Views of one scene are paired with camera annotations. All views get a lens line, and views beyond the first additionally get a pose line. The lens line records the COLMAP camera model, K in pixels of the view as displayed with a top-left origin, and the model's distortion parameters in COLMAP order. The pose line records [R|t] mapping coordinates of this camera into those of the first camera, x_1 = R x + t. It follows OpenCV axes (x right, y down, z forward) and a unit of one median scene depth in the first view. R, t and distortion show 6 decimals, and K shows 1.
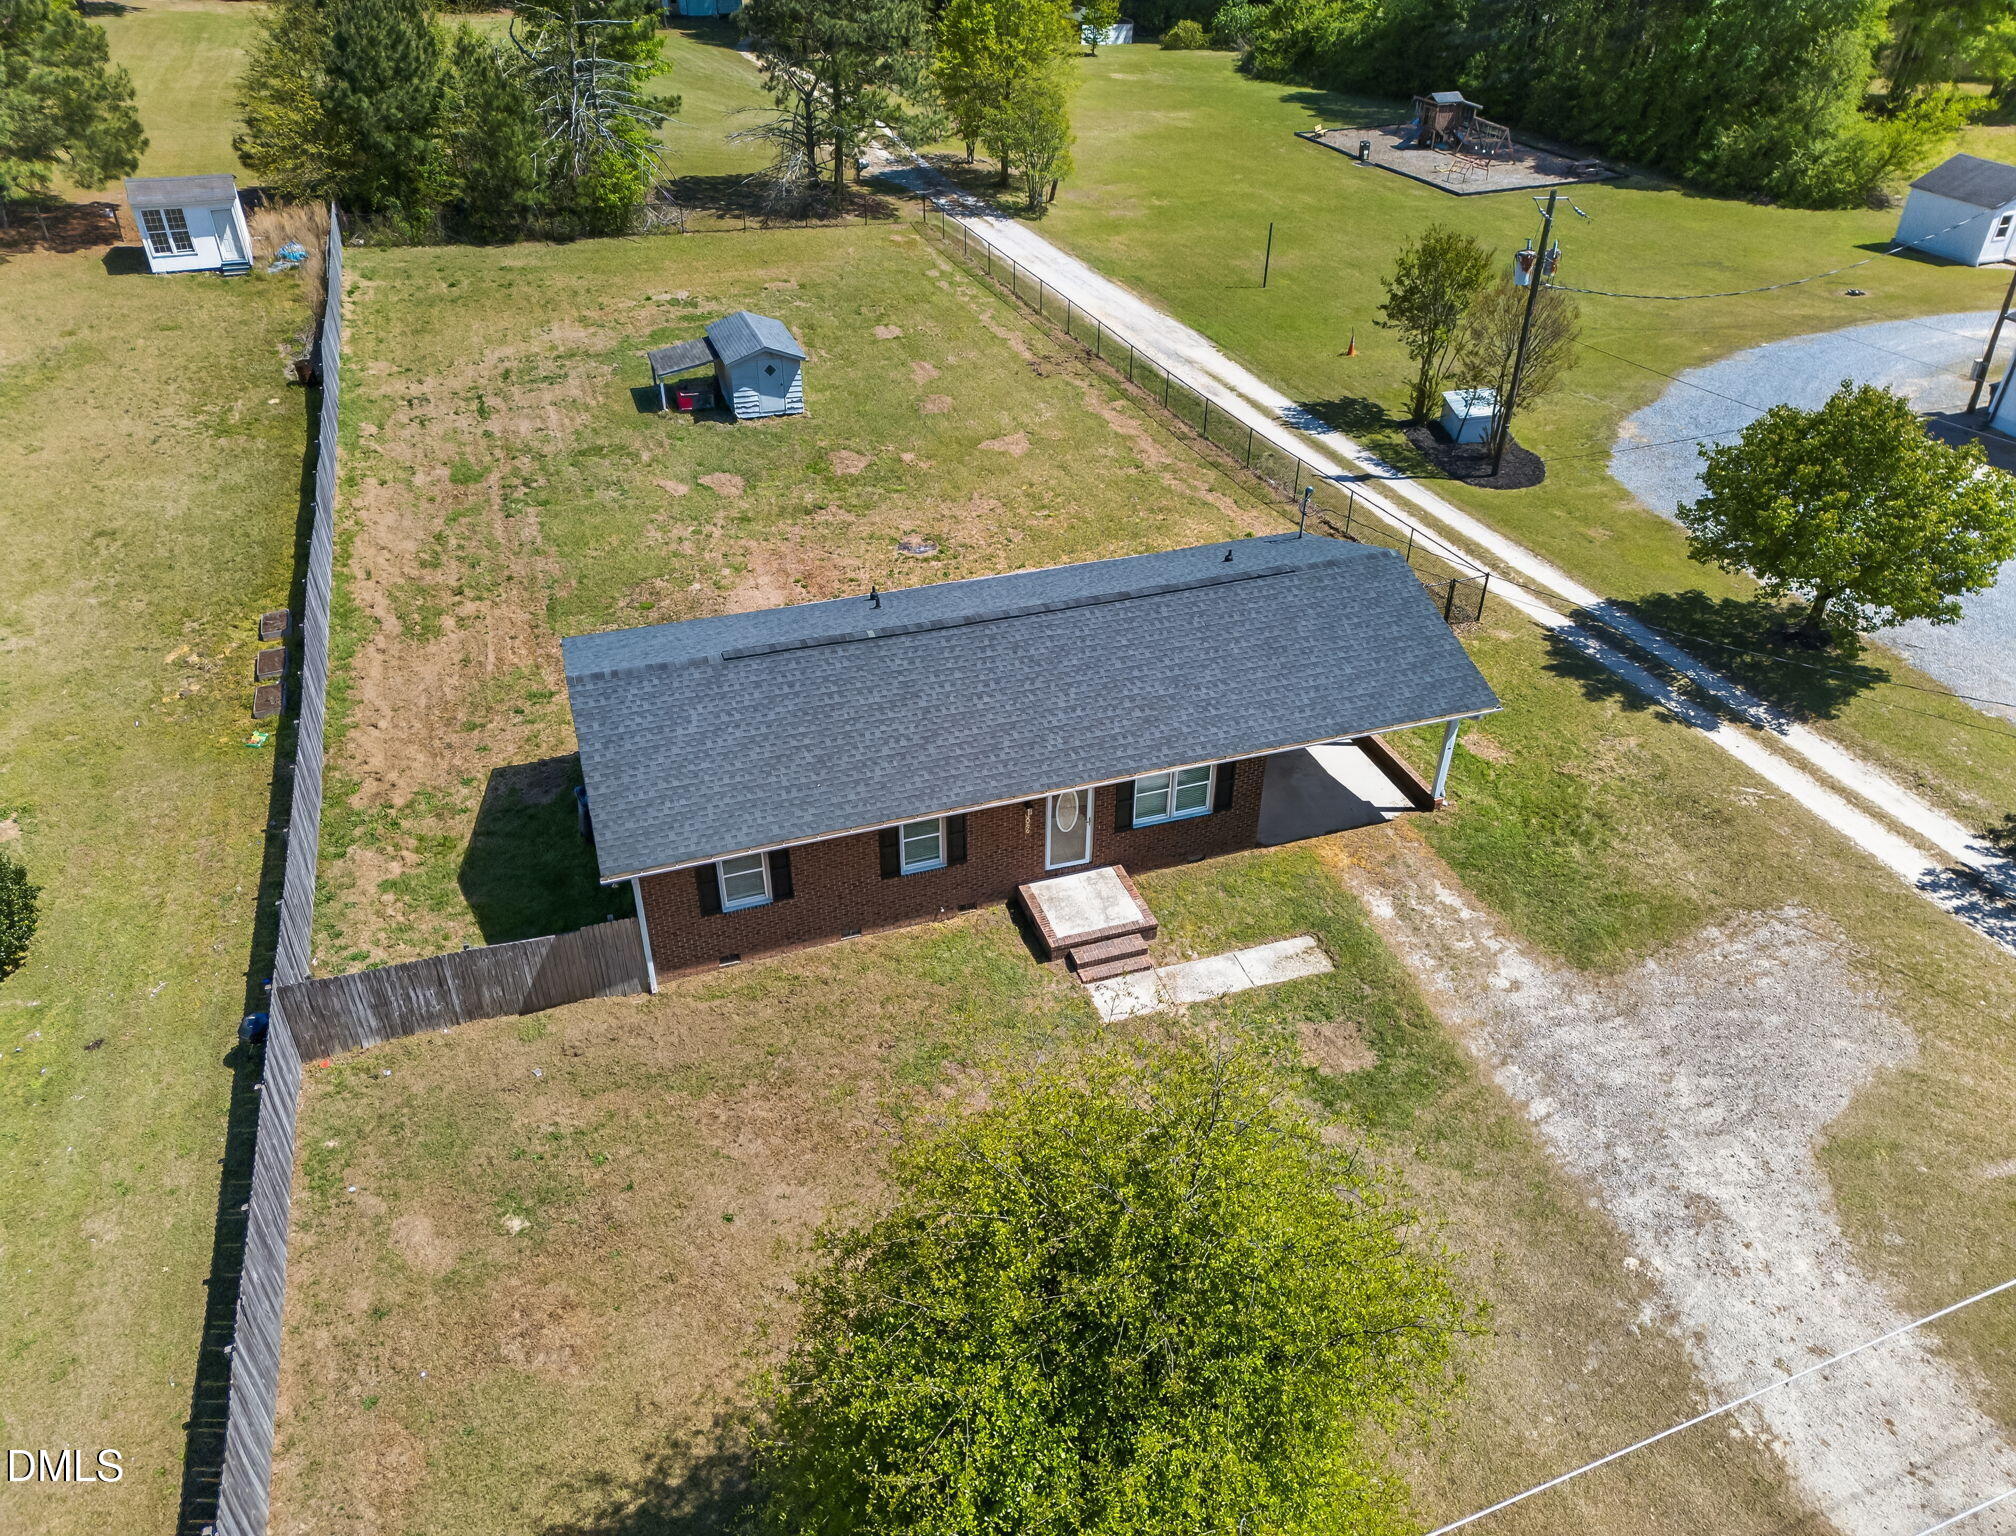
lens RADIAL K [[1447.9, 0, 1018.6], [0, 1447.9, 748.8], [0, 0, 1]] dist [0.083156, -0.073935]
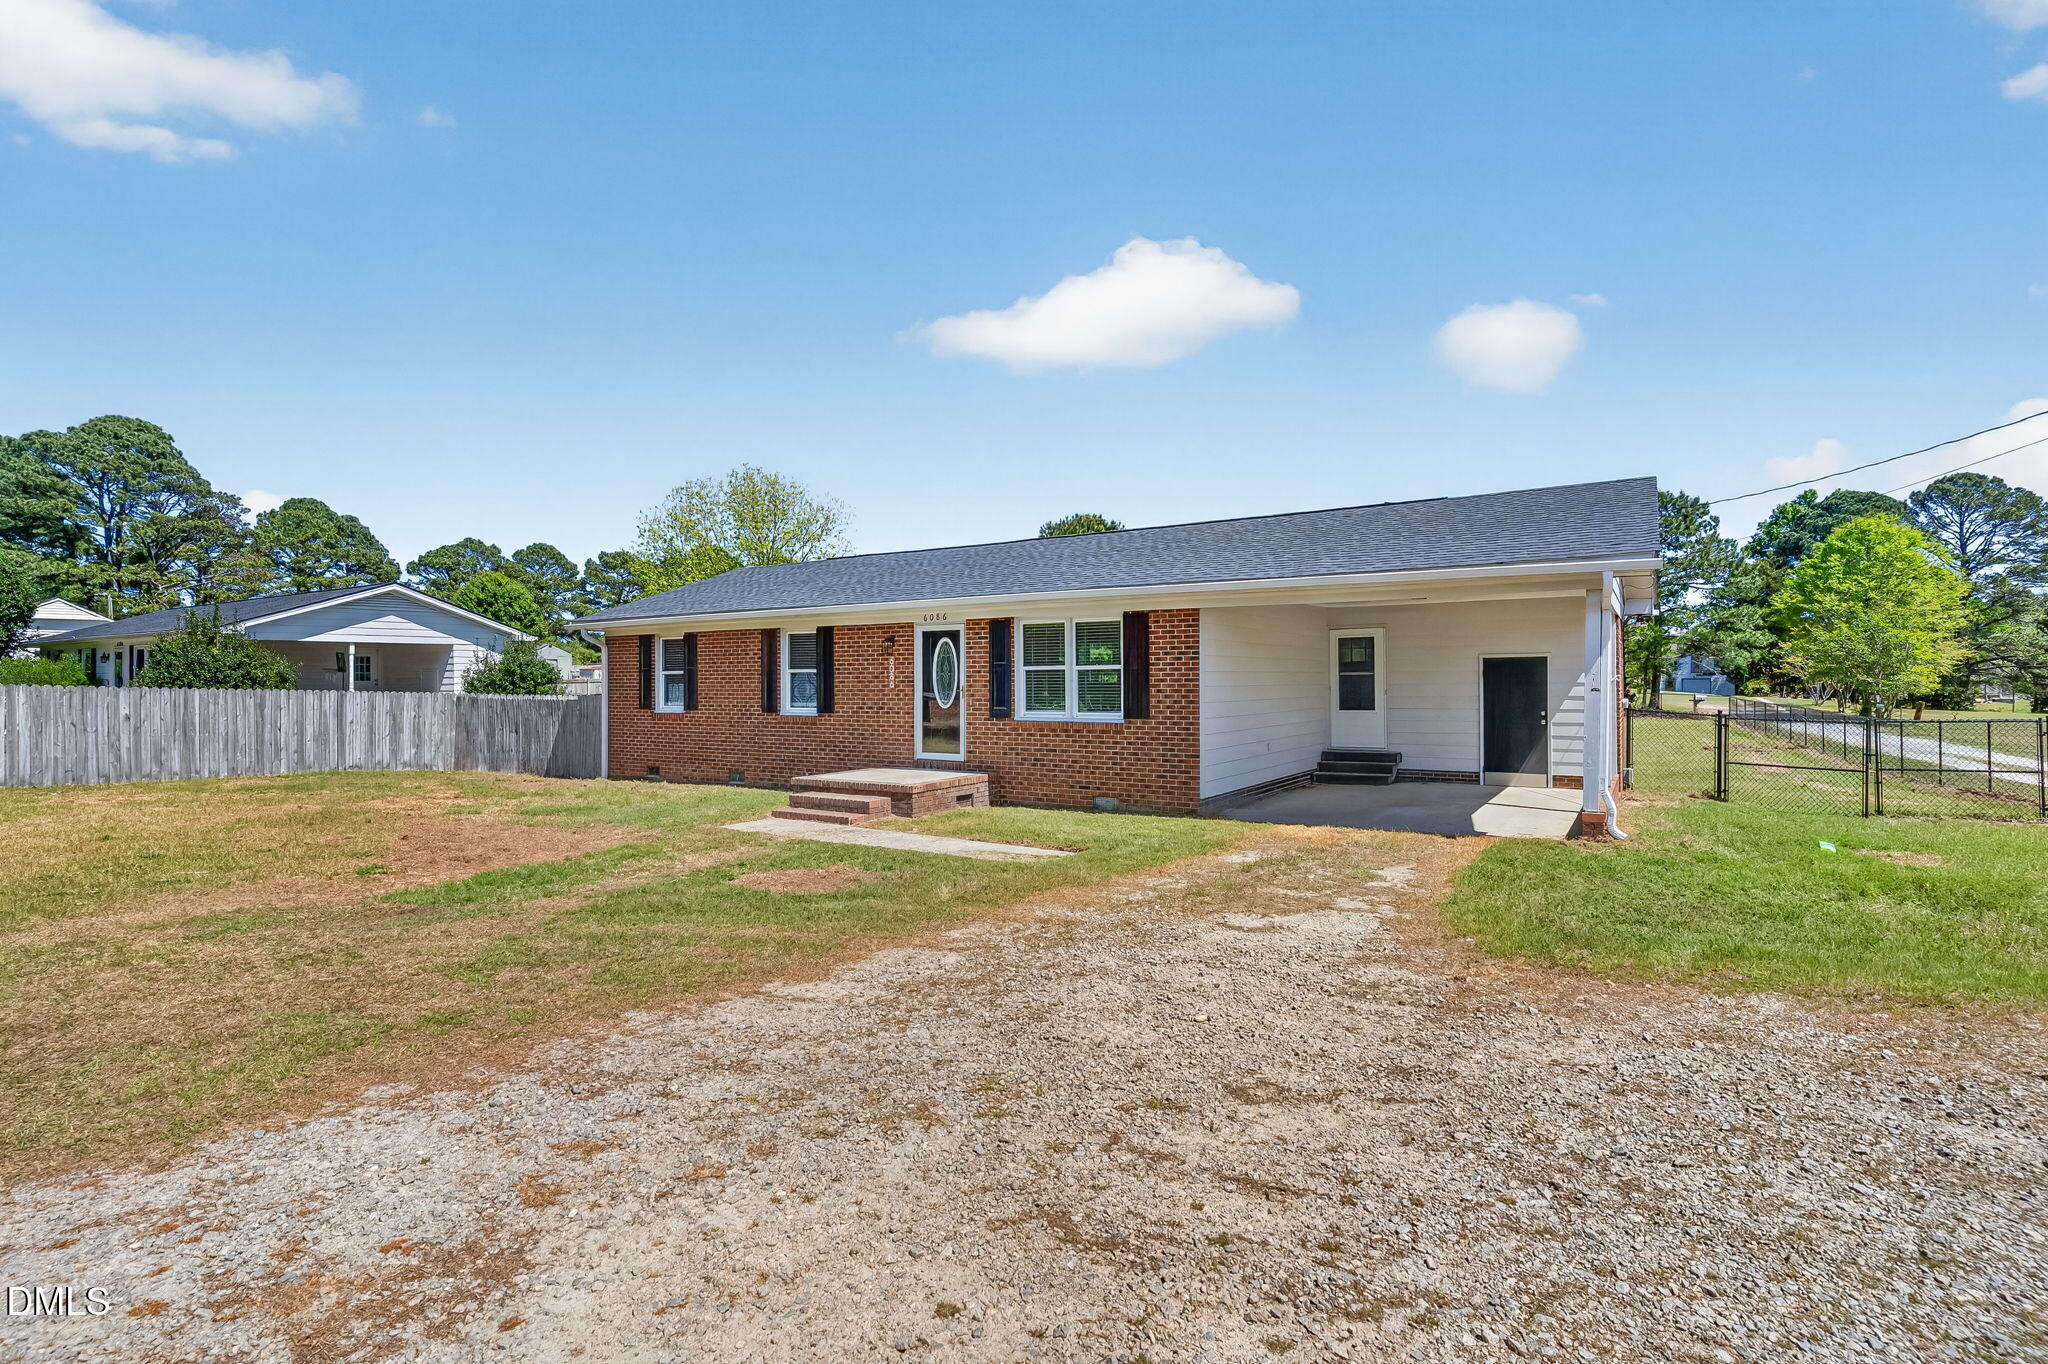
lens RADIAL K [[975.6, 0, 1015.1], [0, 975.6, 675.1], [0, 0, 1]] dist [0.003807, 0.001224]
pose [[0.612814, -0.017229, -0.790040, 0.321939], [-0.427268, 0.833798, -0.349604, 0.143447], [0.664757, 0.551801, 0.503602, 0.518962]]
